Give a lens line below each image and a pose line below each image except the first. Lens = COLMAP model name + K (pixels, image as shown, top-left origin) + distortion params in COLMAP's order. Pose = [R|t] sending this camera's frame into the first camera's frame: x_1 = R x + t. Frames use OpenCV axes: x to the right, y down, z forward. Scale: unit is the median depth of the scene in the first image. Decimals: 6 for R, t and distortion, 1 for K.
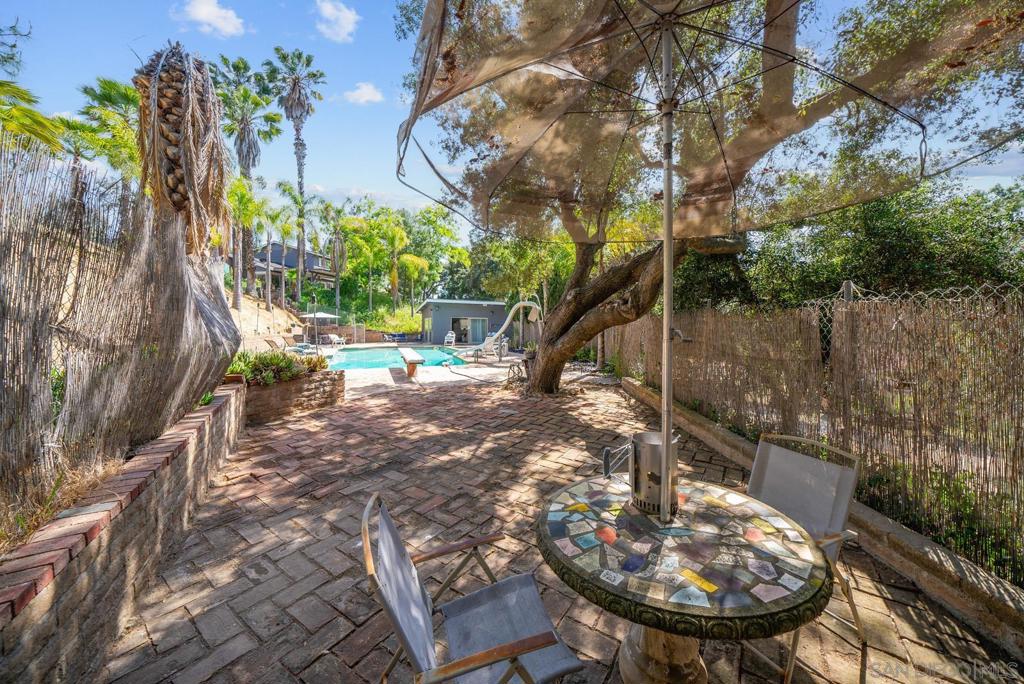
lens RADIAL K [[354.0, 0, 512.0], [0, 354.0, 342.0], [0, 0, 1]] dist [-0.037682, 0.004556]
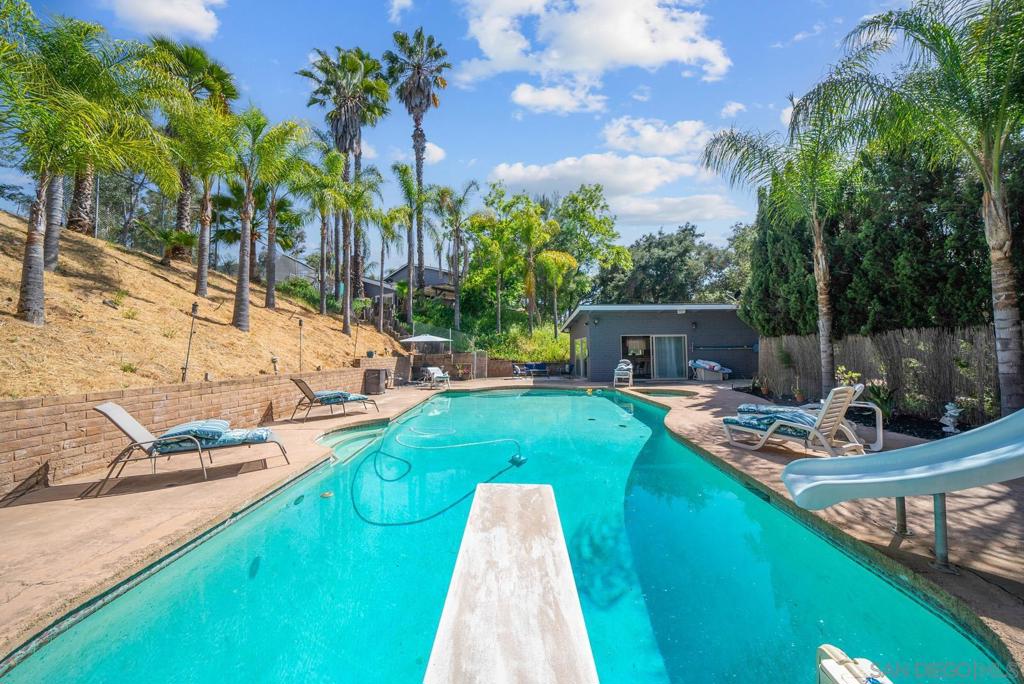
lens RADIAL K [[354.0, 0, 512.0], [0, 354.0, 342.0], [0, 0, 1]] dist [-0.037682, 0.004556]
pose [[0.921631, -0.032132, -0.386736, -0.098822], [0.004237, 0.997340, -0.072767, -0.014886], [0.388045, 0.065426, 0.919315, 0.346600]]
